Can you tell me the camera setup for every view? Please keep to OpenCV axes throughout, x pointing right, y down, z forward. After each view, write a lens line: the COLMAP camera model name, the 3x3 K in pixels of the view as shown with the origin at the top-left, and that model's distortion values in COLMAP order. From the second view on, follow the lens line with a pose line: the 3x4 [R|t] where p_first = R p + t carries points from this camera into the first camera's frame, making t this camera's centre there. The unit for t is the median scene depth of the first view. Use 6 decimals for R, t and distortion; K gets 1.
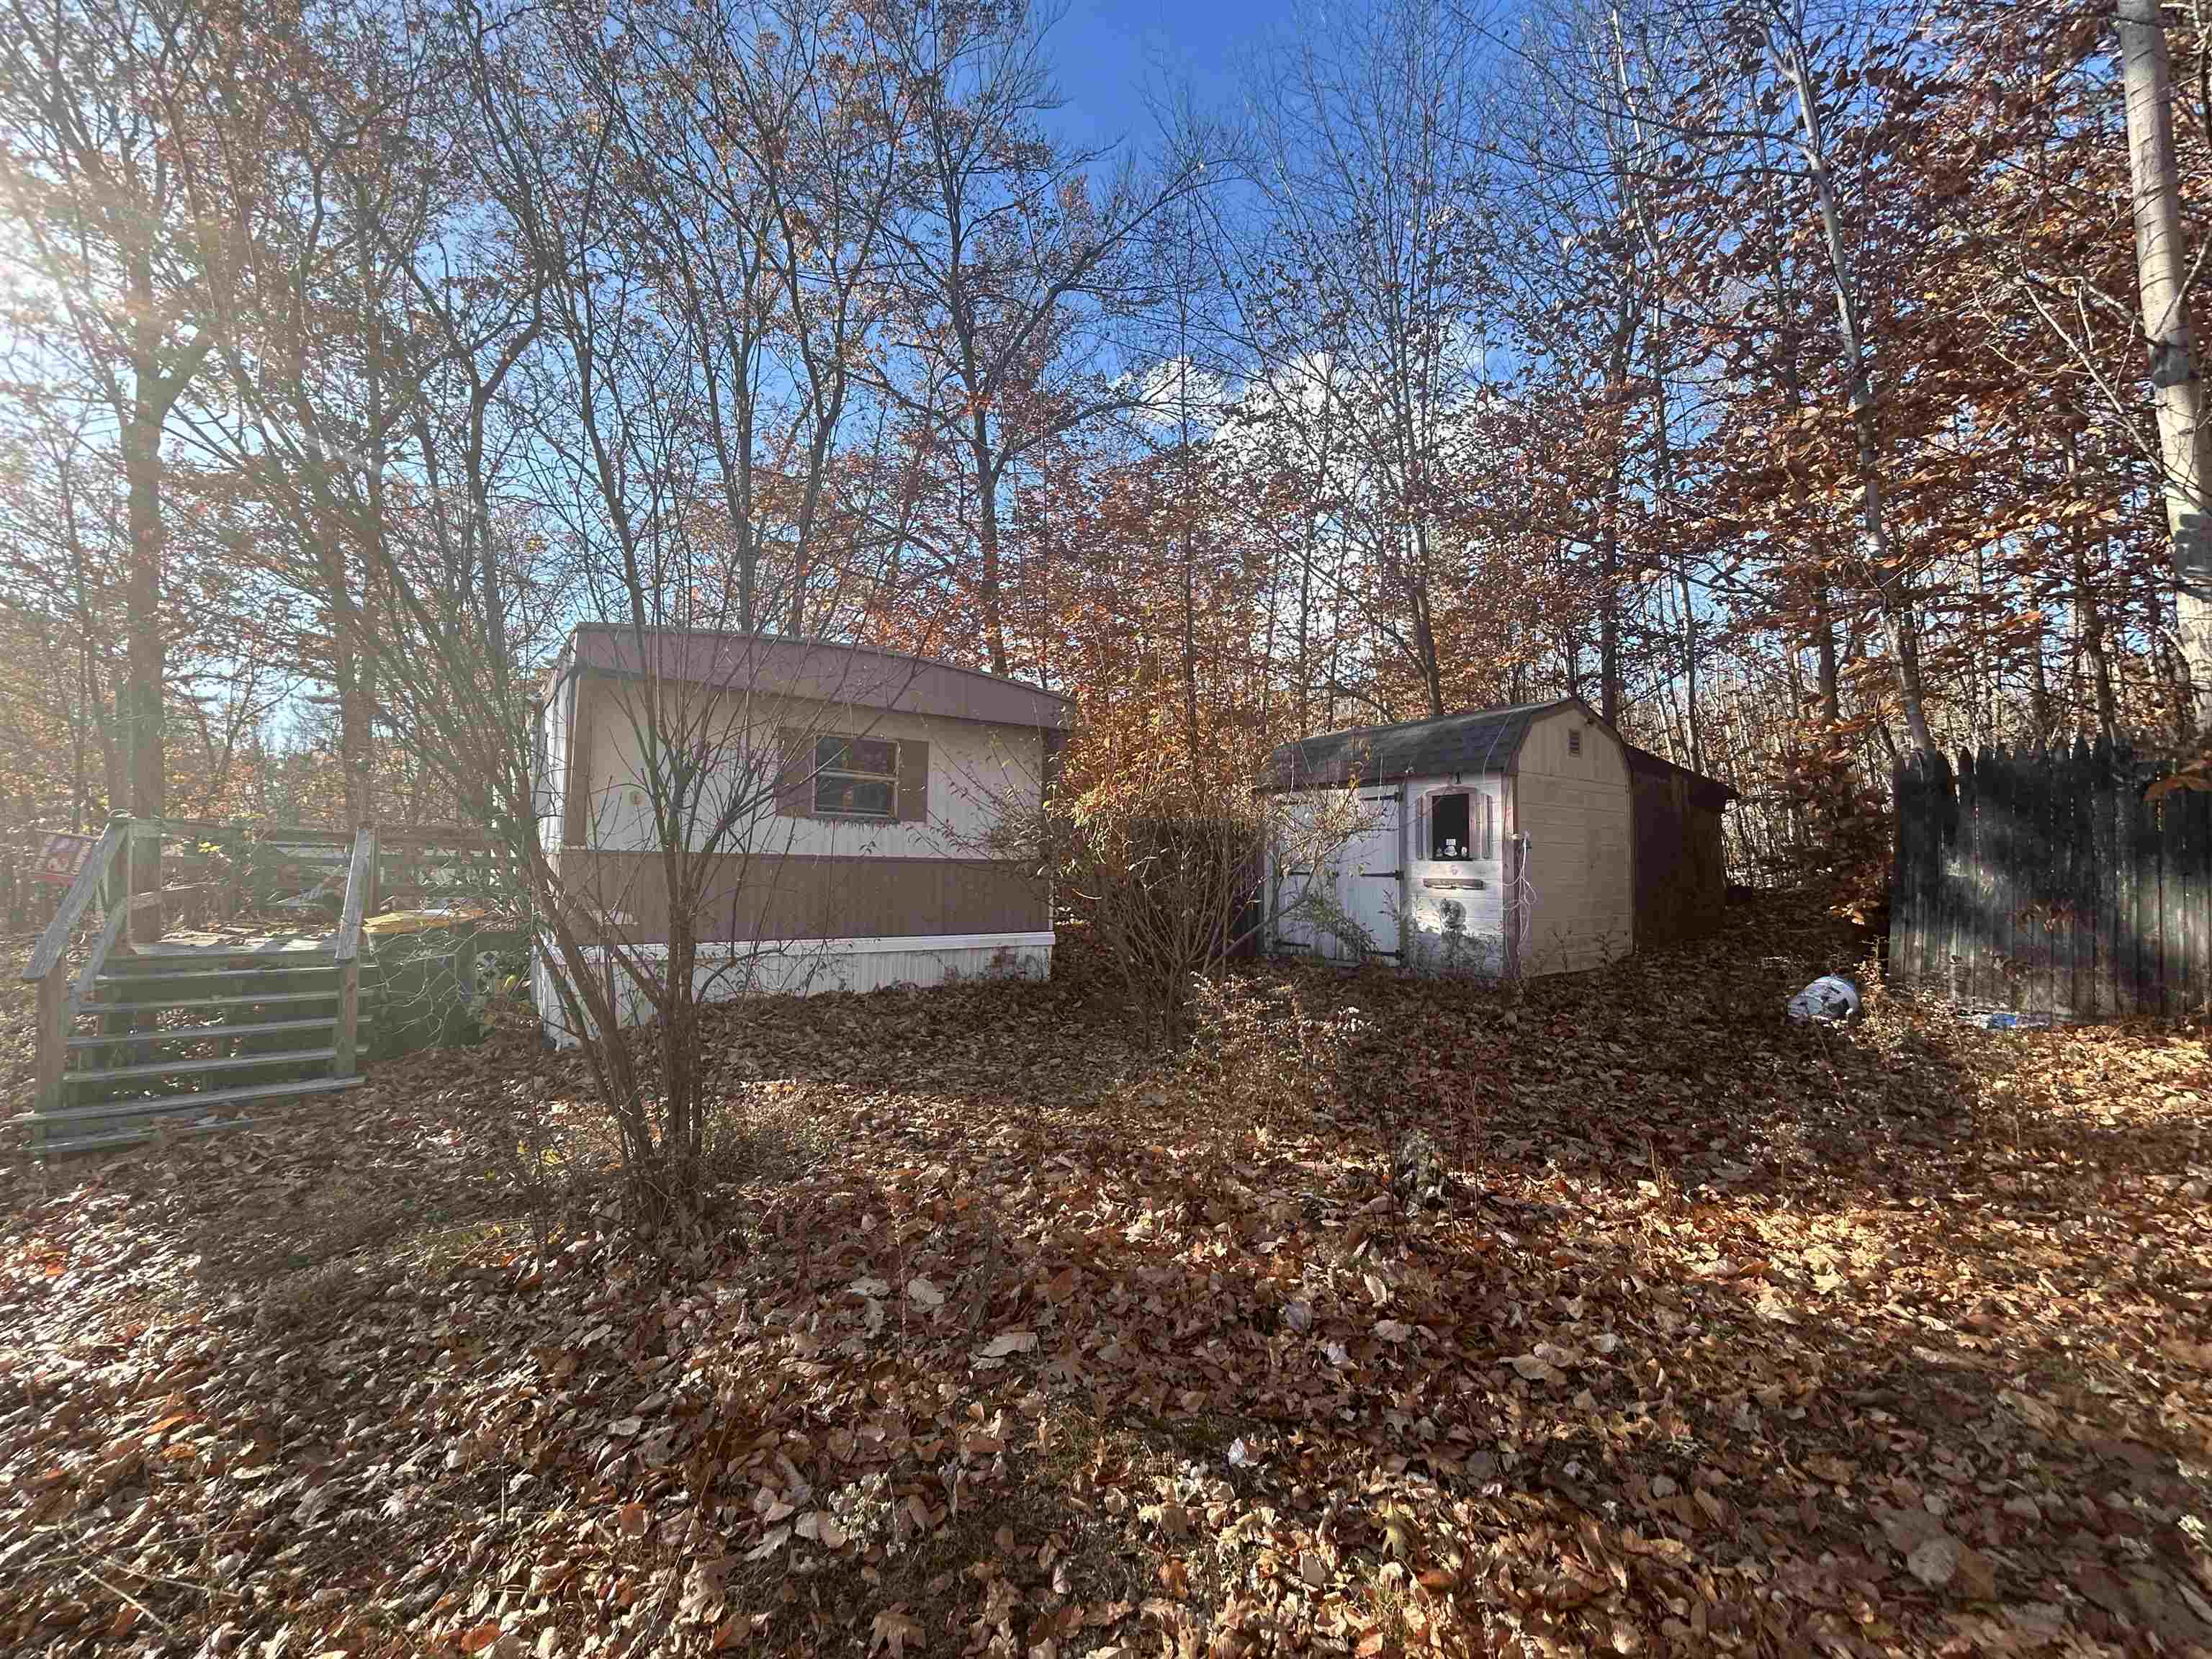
lens RADIAL K [[890.2, 0, 1109.9], [0, 890.2, 817.5], [0, 0, 1]] dist [0.002129, -0.000398]
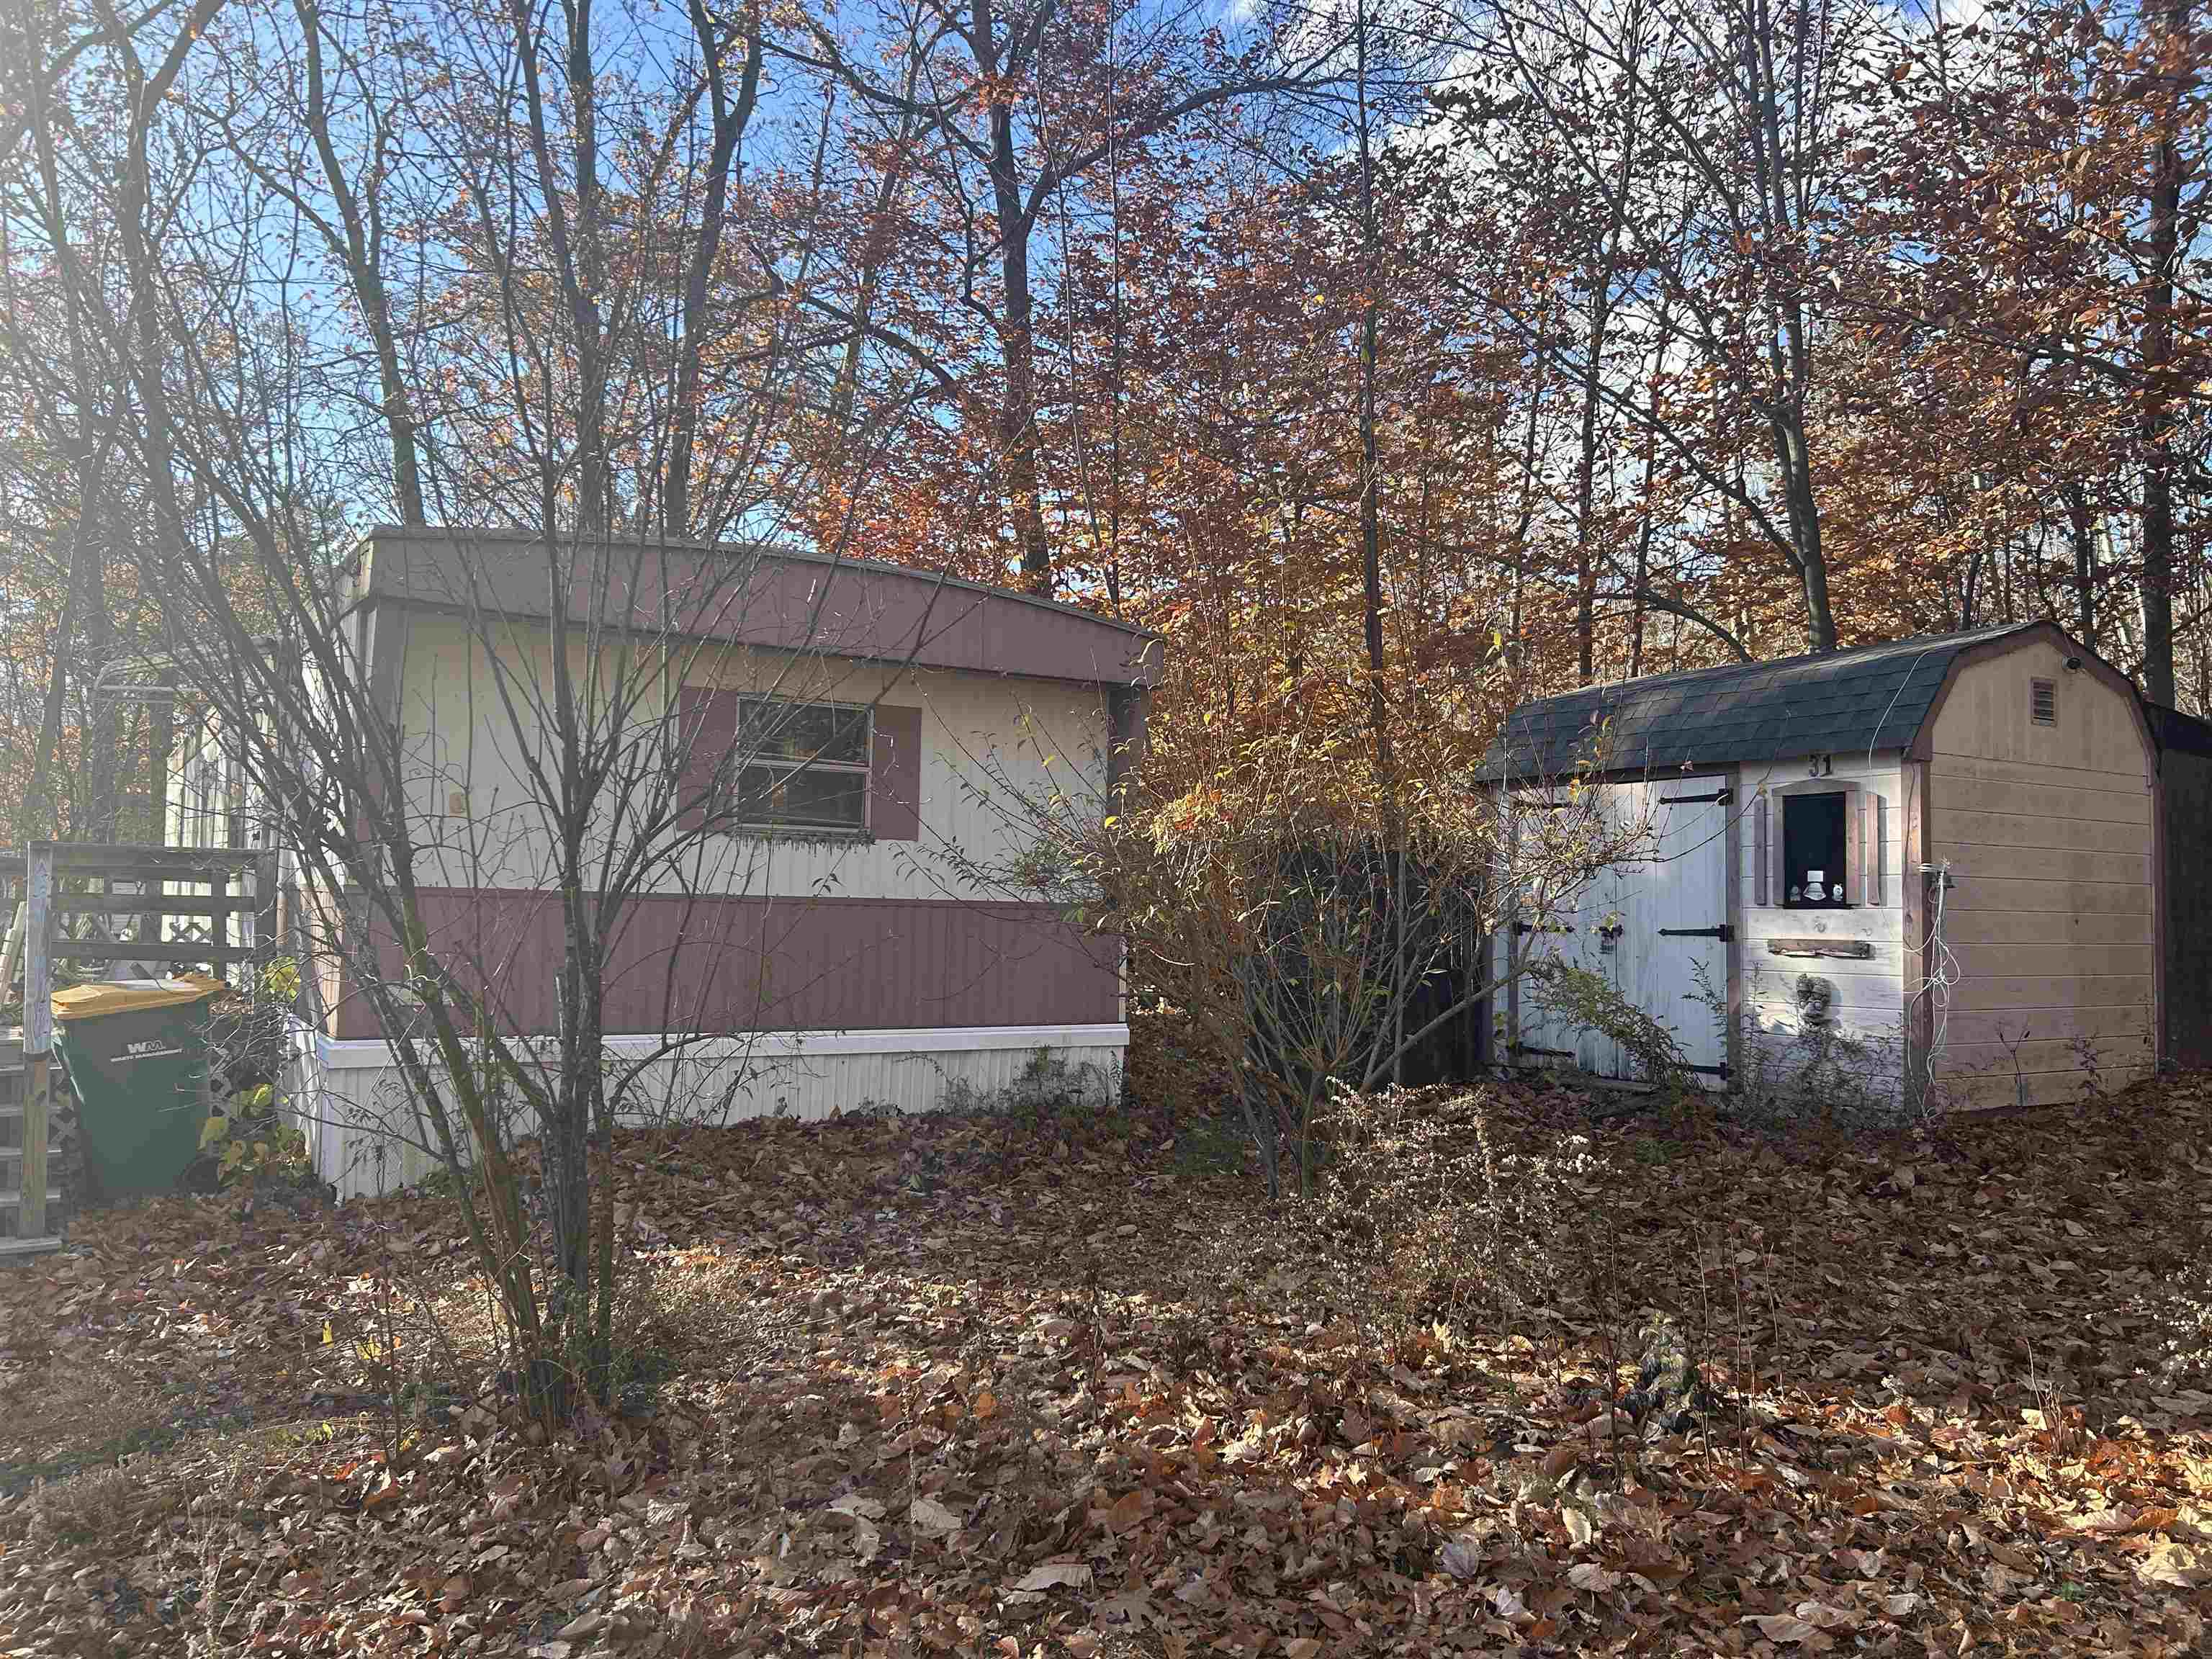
lens RADIAL K [[1697.6, 0, 1122.9], [0, 1697.6, 844.7], [0, 0, 1]] dist [0.054273, -0.010603]
pose [[0.997456, 0.001805, -0.071257, 0.020914], [-0.000771, 0.999894, 0.014546, -0.011797], [0.071275, -0.014454, 0.997352, -0.186743]]
